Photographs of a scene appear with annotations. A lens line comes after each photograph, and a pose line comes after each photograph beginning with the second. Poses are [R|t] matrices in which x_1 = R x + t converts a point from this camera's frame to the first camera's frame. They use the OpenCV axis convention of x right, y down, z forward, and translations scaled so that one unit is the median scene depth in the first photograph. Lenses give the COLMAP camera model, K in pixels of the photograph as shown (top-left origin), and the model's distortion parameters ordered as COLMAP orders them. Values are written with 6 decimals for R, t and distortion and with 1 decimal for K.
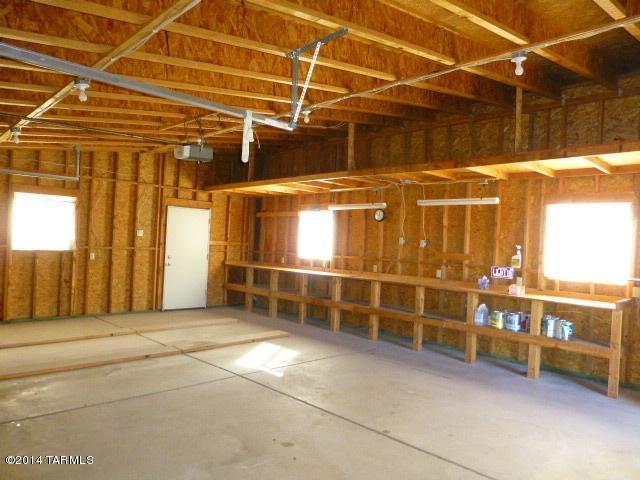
lens RADIAL K [[465.0, 0, 320.1], [0, 465.0, 248.4], [0, 0, 1]] dist [-0.007544, -0.004206]
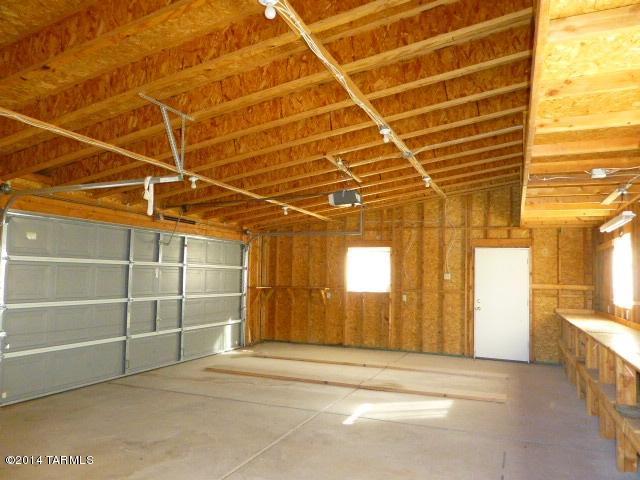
lens RADIAL K [[465.0, 0, 320.1], [0, 465.0, 248.4], [0, 0, 1]] dist [-0.007544, -0.004206]
pose [[0.405070, -0.084730, -0.910351, 0.451054], [-0.020374, 0.994613, -0.101639, 0.015612], [0.914059, 0.059718, 0.401161, 0.341099]]
